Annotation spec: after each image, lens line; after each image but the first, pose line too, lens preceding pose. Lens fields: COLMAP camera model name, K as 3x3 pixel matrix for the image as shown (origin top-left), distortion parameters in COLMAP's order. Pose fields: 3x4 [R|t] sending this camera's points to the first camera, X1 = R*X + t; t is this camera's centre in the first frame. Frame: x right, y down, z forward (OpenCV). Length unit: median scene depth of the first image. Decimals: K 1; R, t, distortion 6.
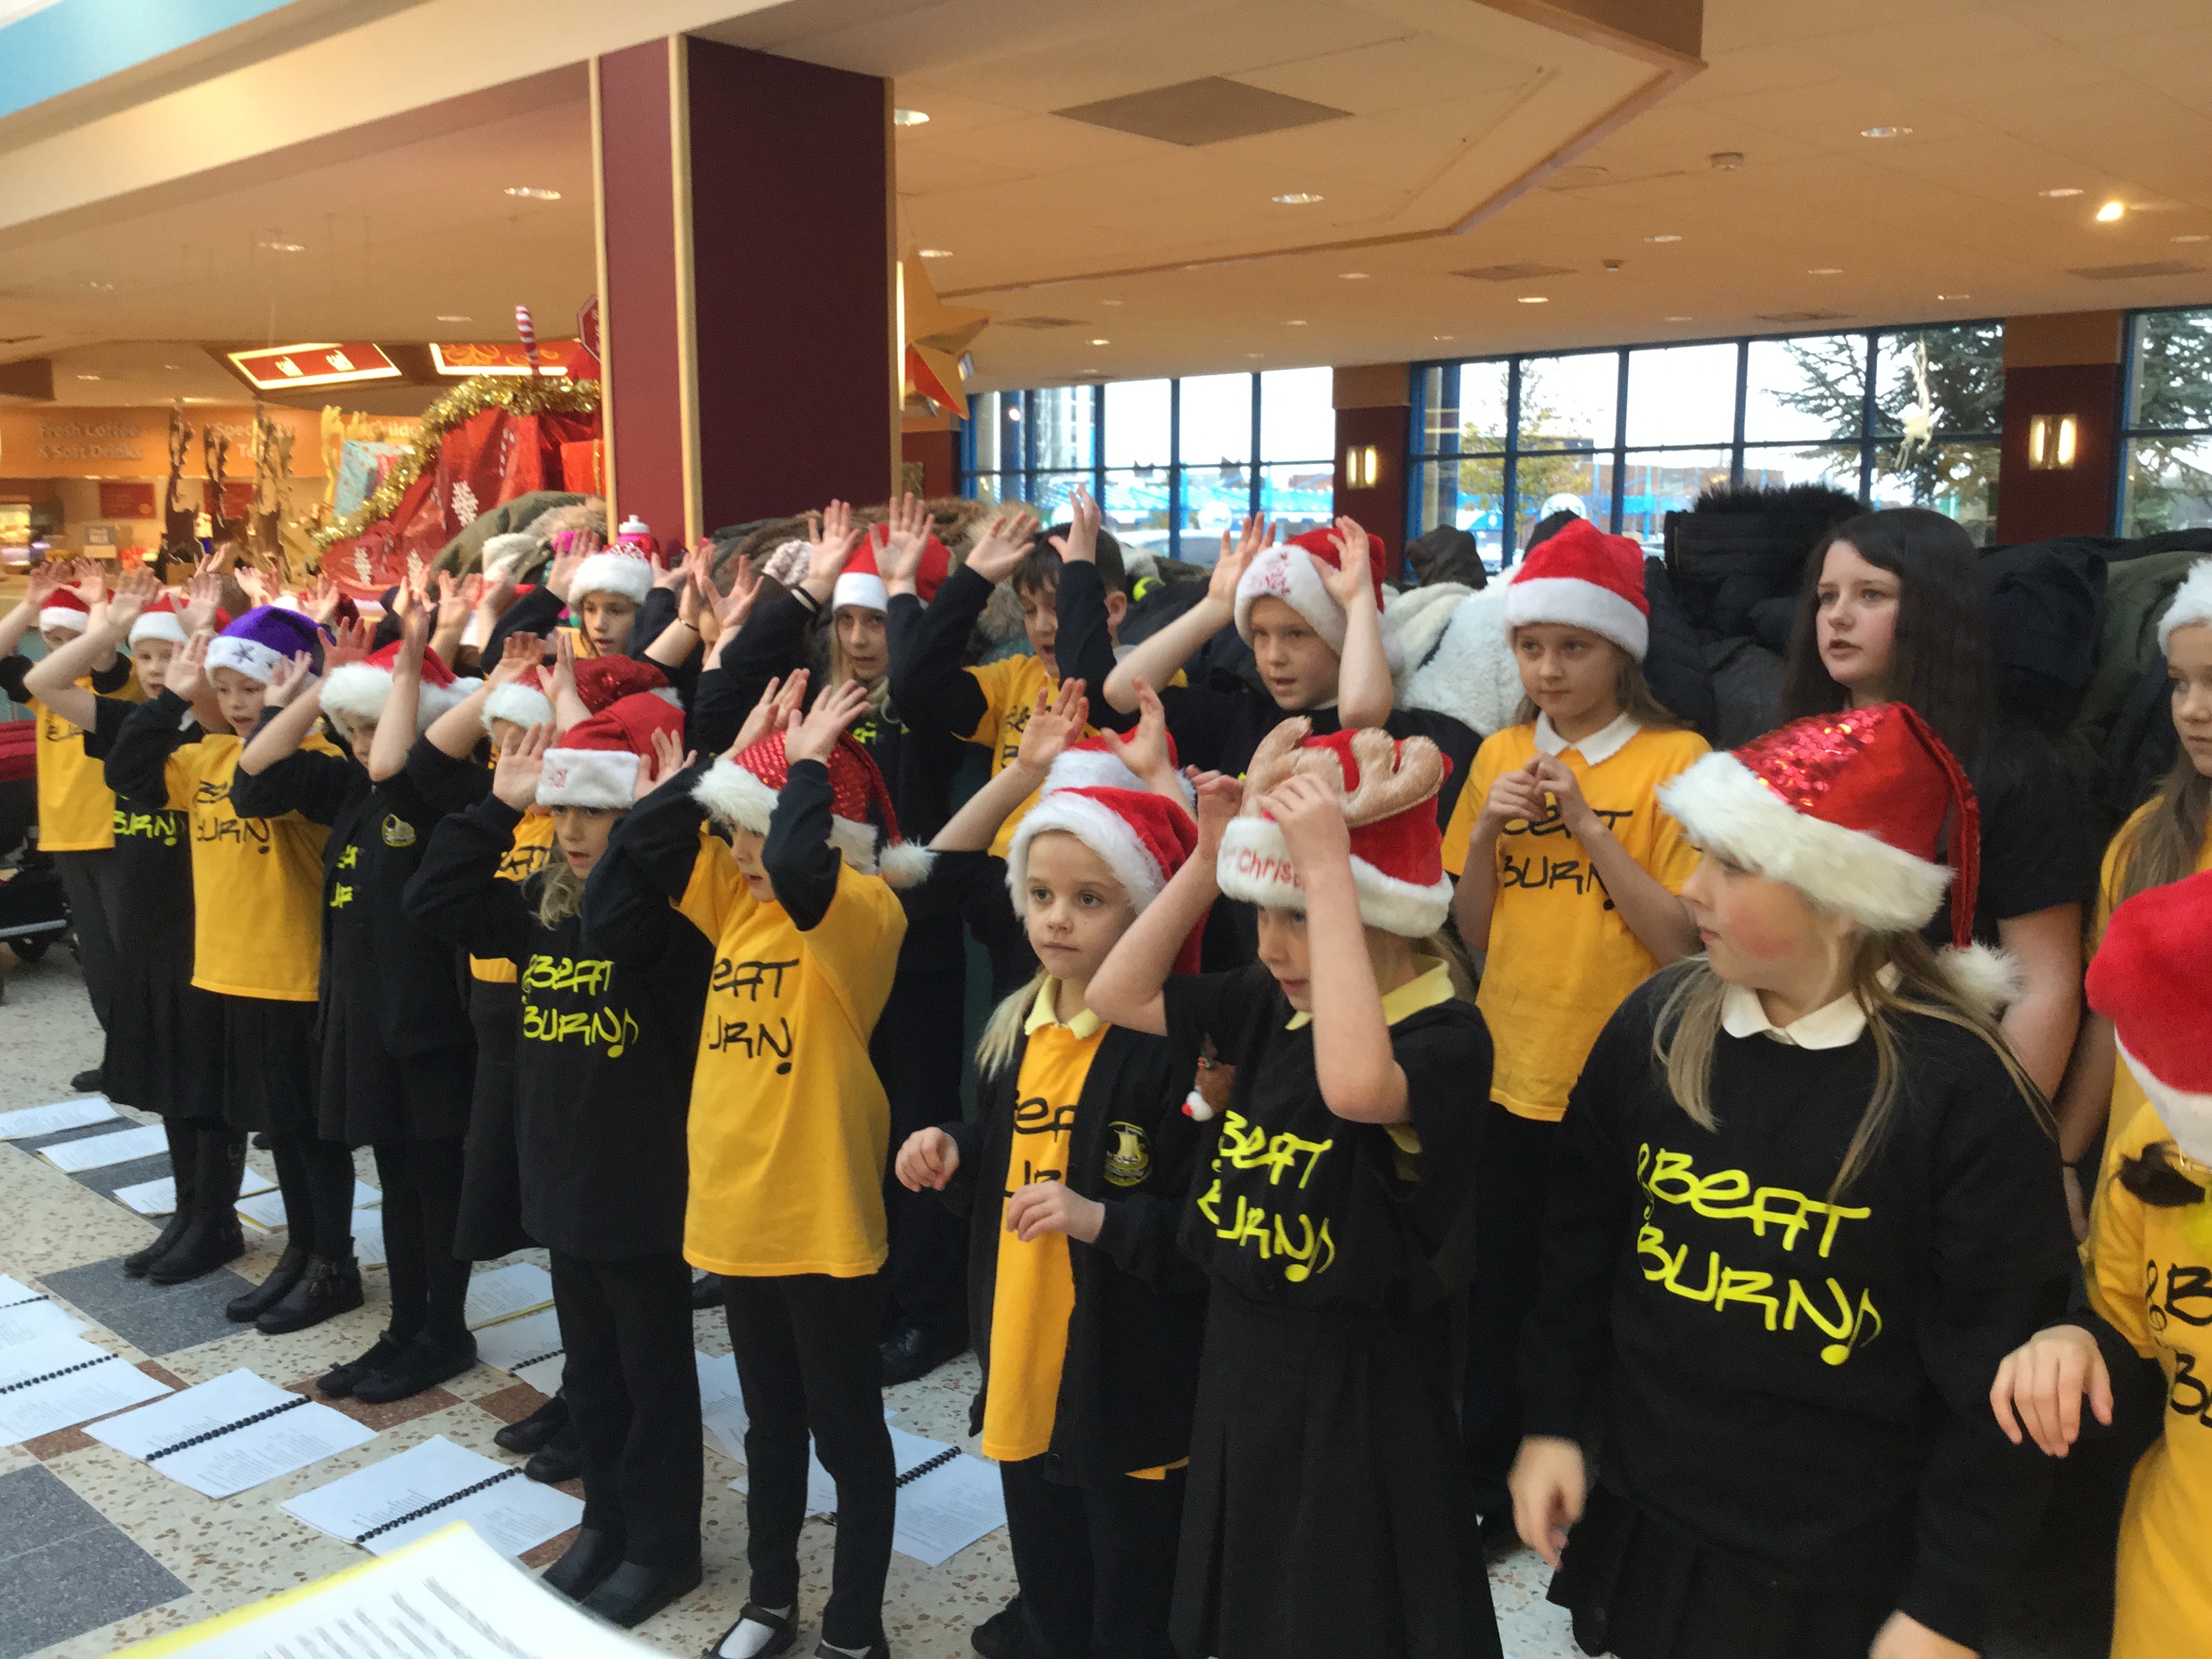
lens RADIAL K [[1945.8, 0, 1121.6], [0, 1945.8, 821.4], [0, 0, 1]] dist [0.078543, -0.155070]
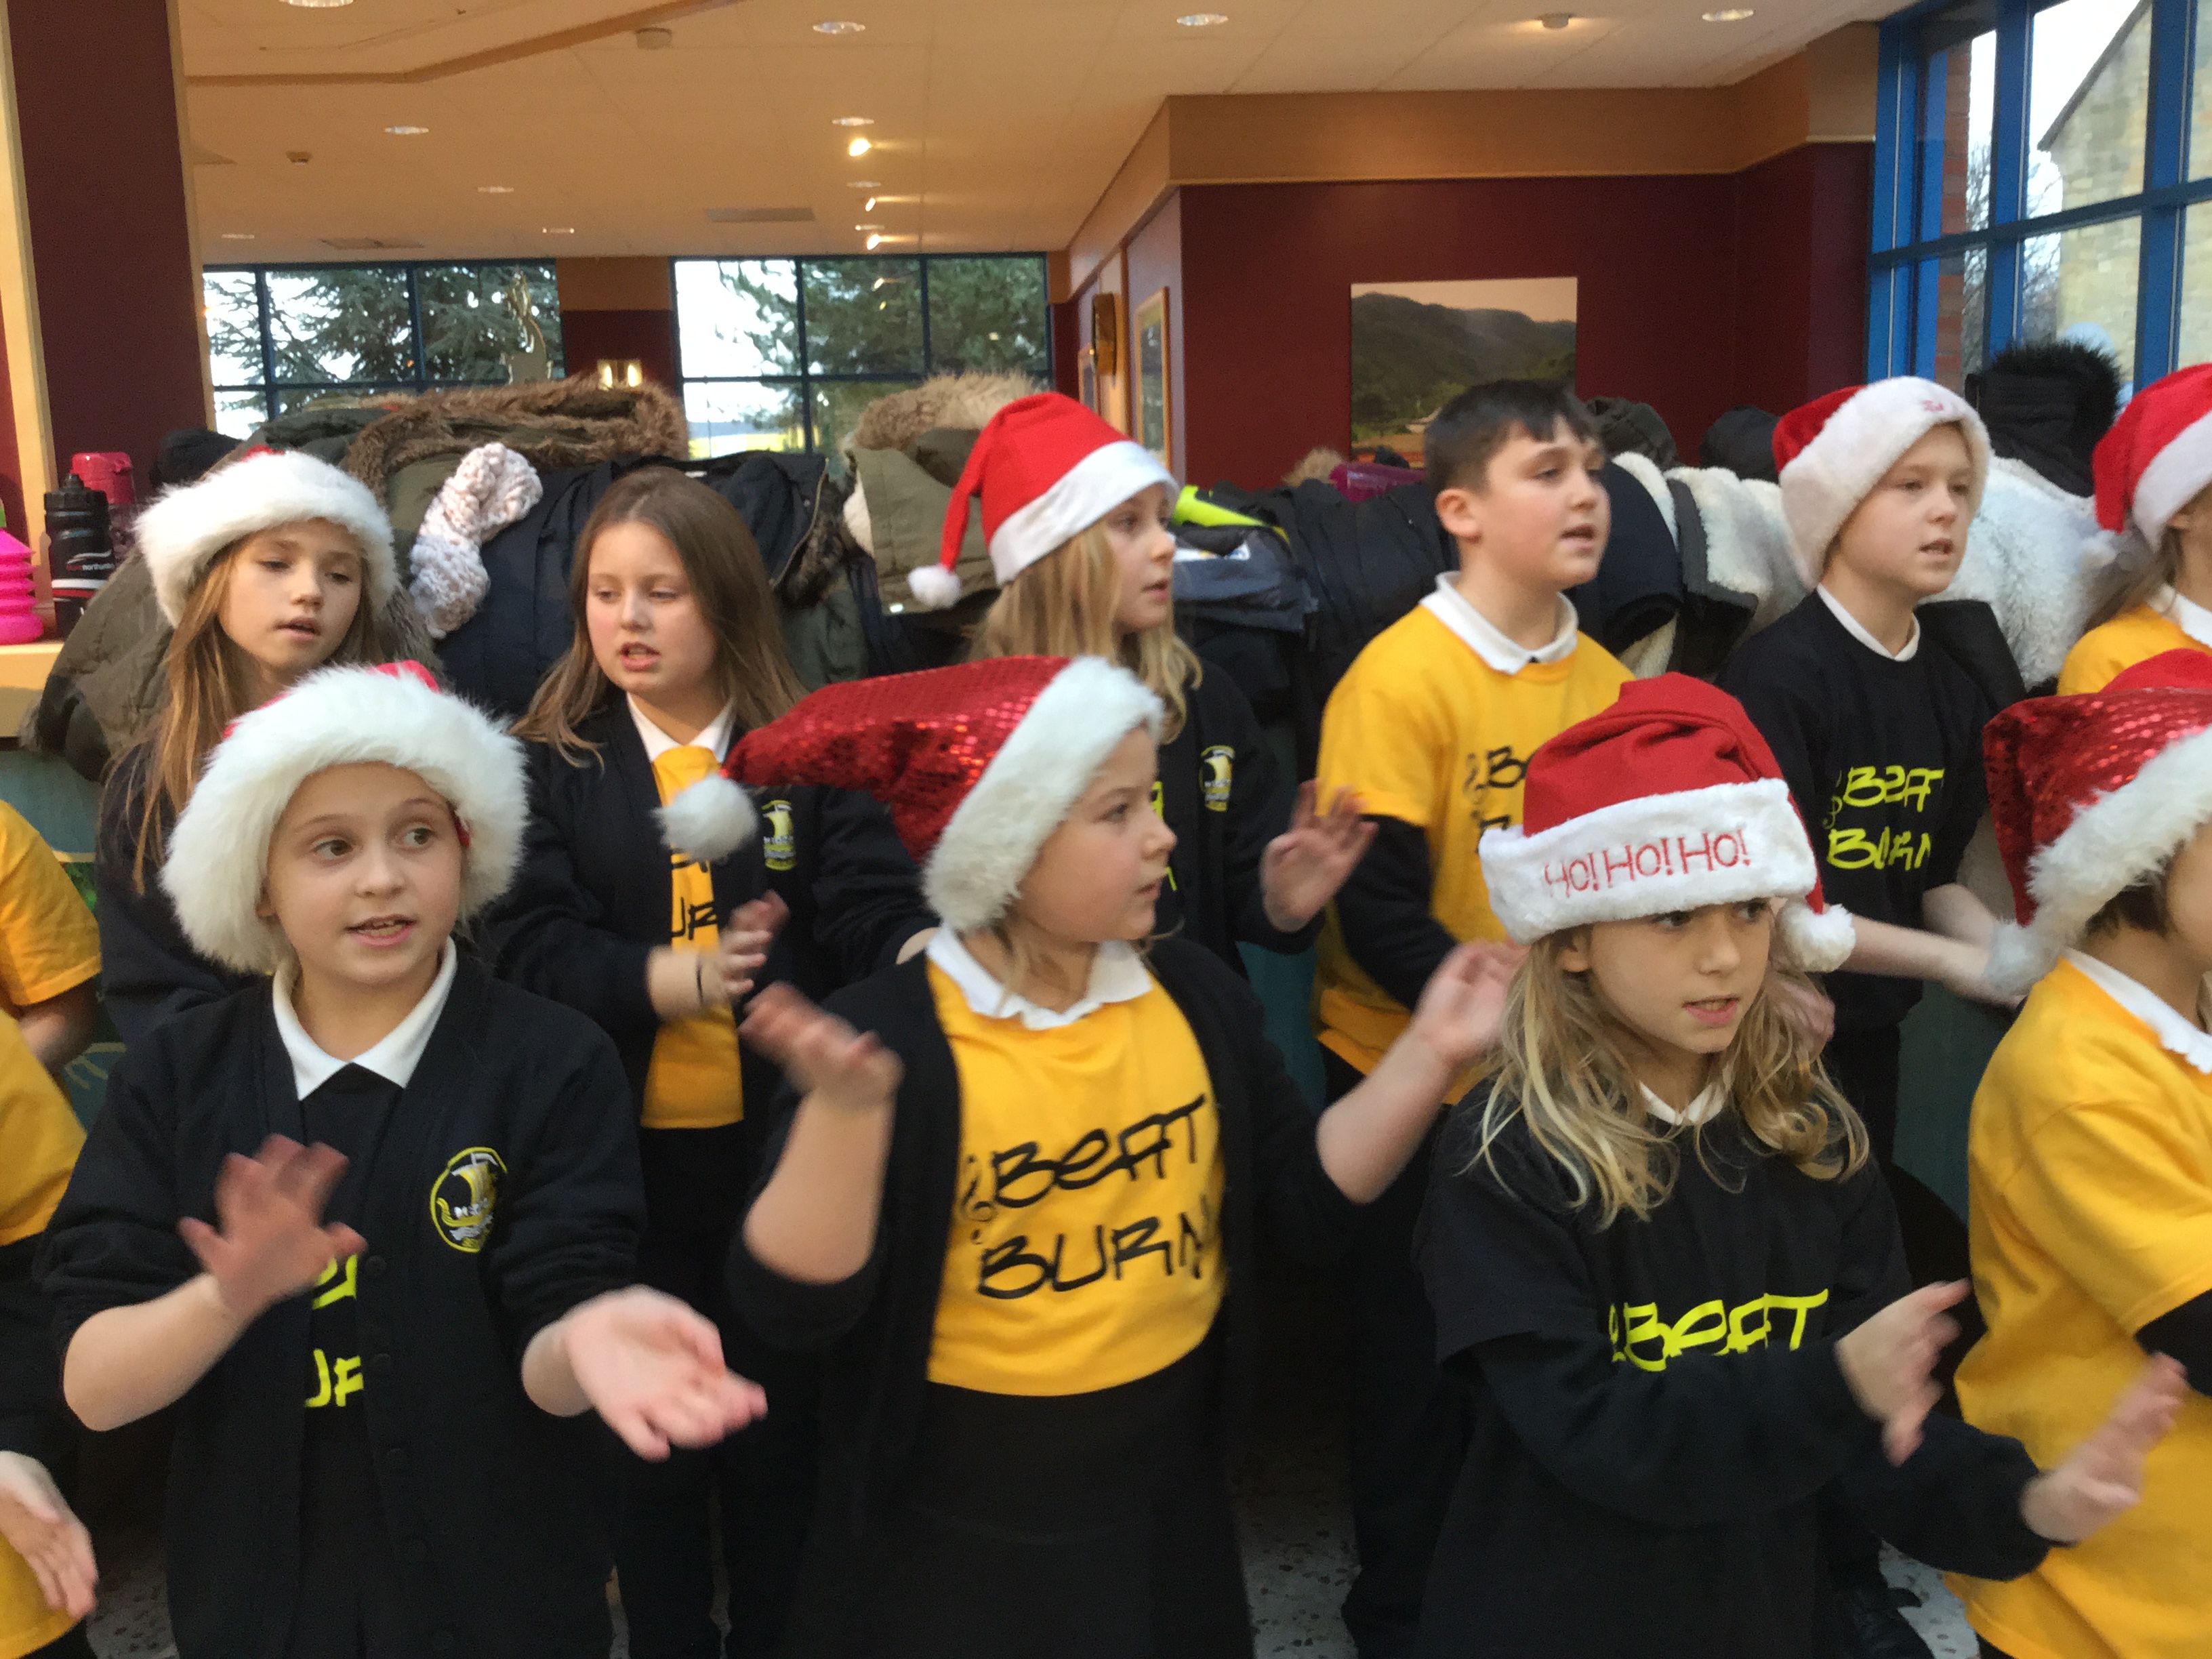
lens RADIAL K [[1945.8, 0, 1113.4], [0, 1945.8, 828.5], [0, 0, 1]] dist [0.078543, -0.155070]
pose [[0.644952, -0.160326, 0.747217, -0.305492], [0.143588, 0.985755, 0.087572, -0.045896], [-0.750613, 0.050812, 0.658786, 0.337804]]
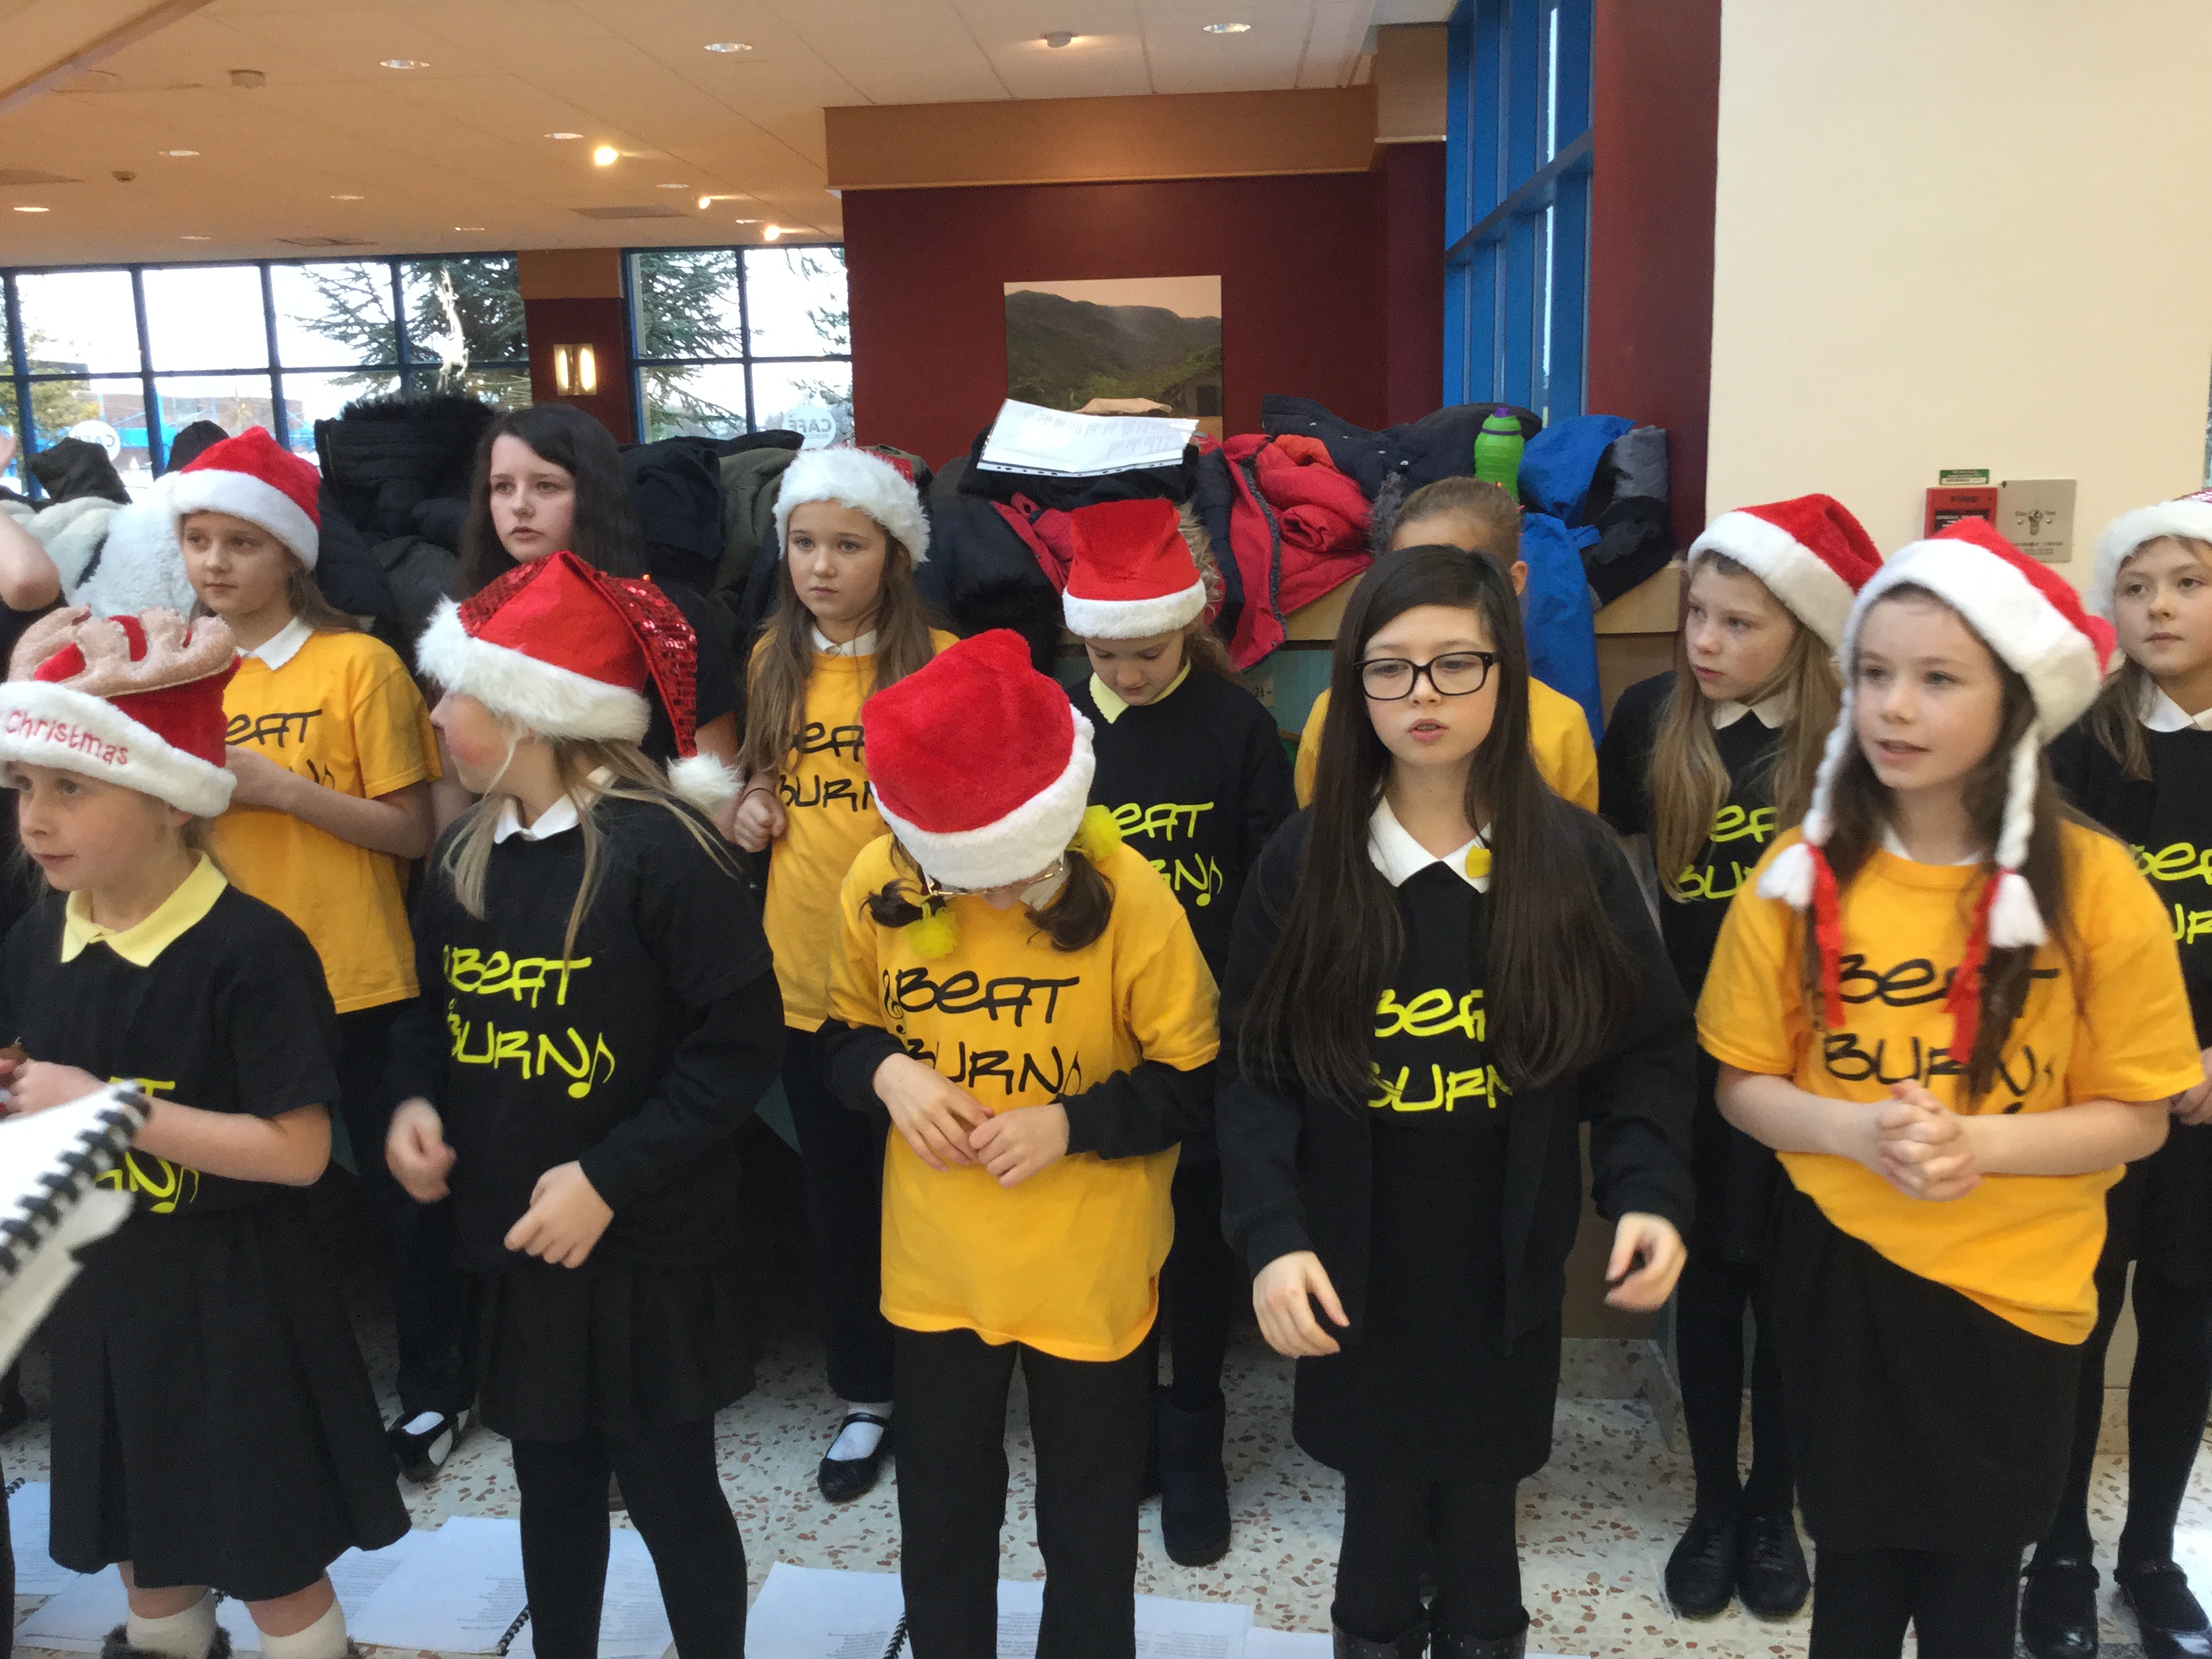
lens RADIAL K [[1945.8, 0, 1073.5], [0, 1945.8, 817.9], [0, 0, 1]] dist [0.078543, -0.155070]
pose [[0.773442, -0.136525, 0.618989, -0.042808], [0.116024, 0.990524, 0.073495, 0.010925], [-0.623157, 0.014973, 0.781953, -0.036908]]
